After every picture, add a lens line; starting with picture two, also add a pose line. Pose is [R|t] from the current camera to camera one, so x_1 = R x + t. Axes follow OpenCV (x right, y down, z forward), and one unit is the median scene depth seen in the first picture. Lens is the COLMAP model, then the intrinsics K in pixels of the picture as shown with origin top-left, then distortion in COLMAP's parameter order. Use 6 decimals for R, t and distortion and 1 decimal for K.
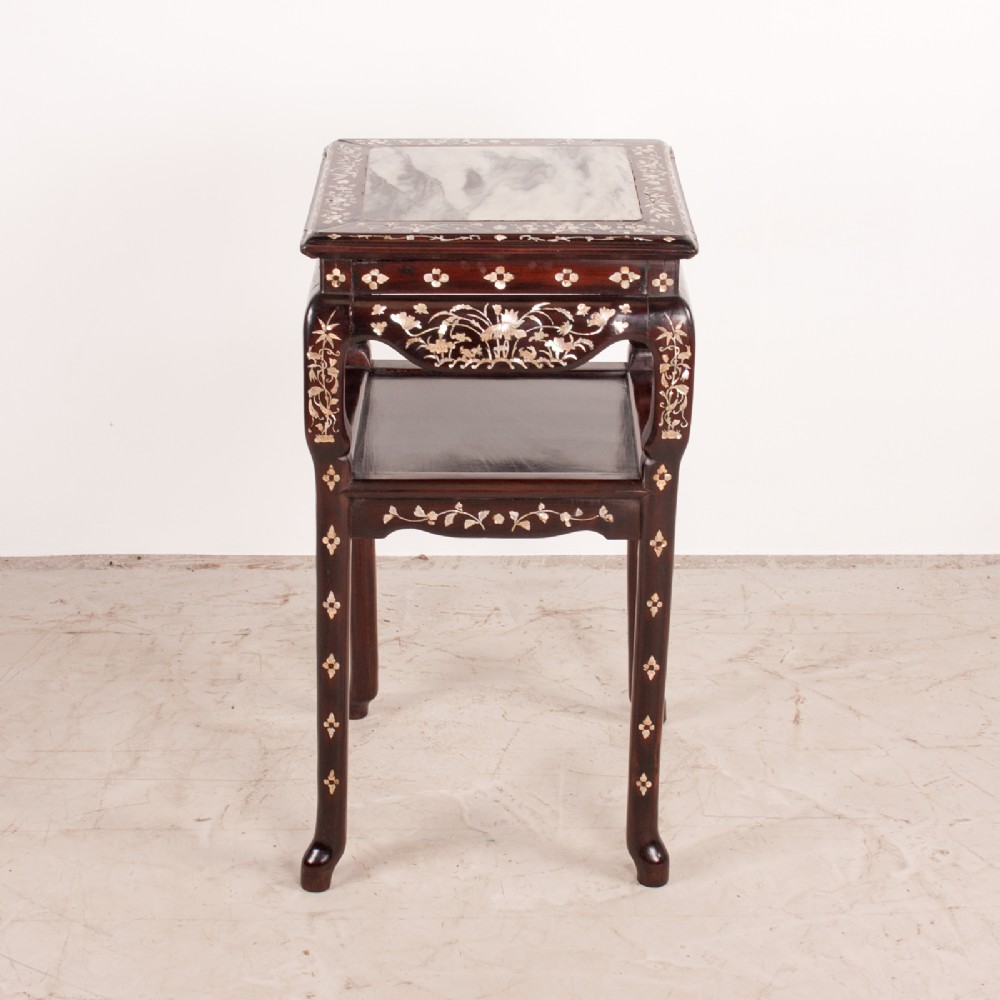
lens RADIAL K [[2158.9, 0, 503.2], [0, 2158.9, 500.5], [0, 0, 1]] dist [0.027597, 0.158986]
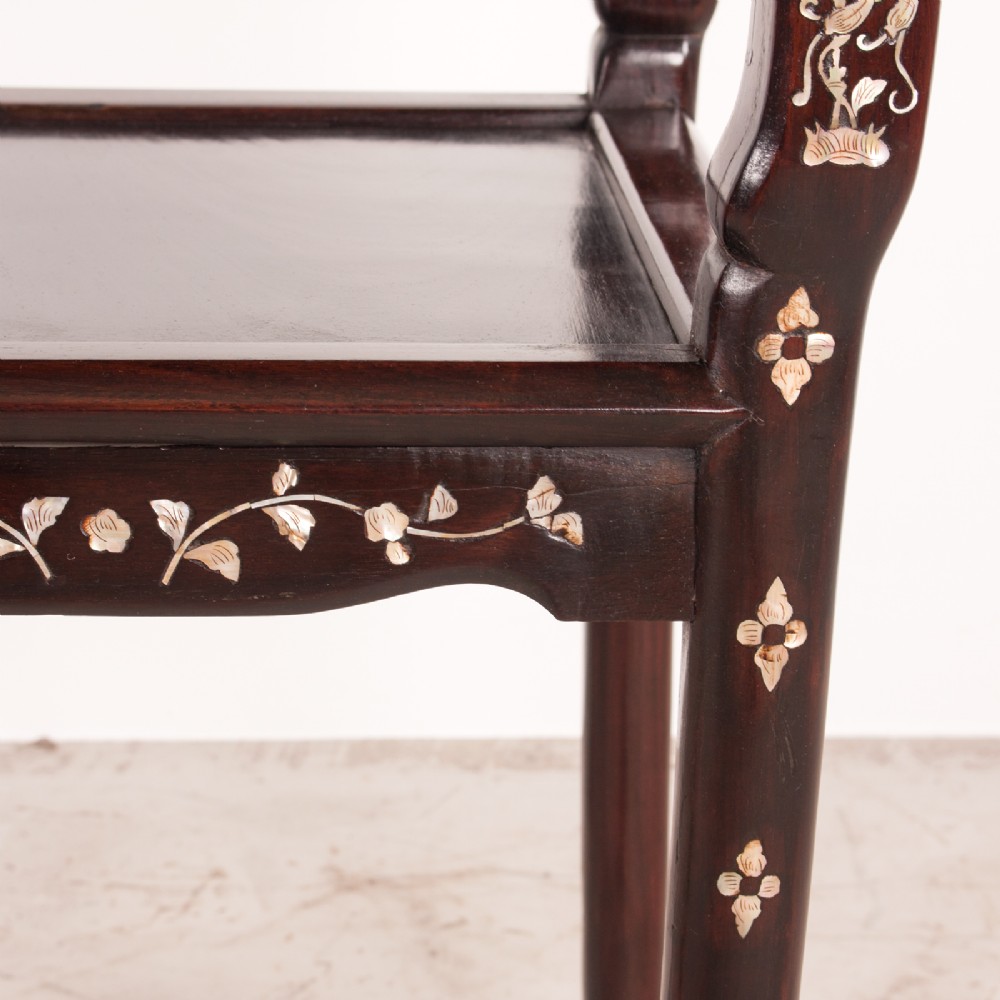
lens RADIAL K [[2753.4, 0, 420.8], [0, 2753.4, 499.9], [0, 0, 1]] dist [0.017013, -0.612141]
pose [[0.999419, 0.000167, 0.034078, 0.023228], [0.002303, 0.997369, -0.072449, 0.028353], [-0.034000, 0.072485, 0.996790, 0.724235]]
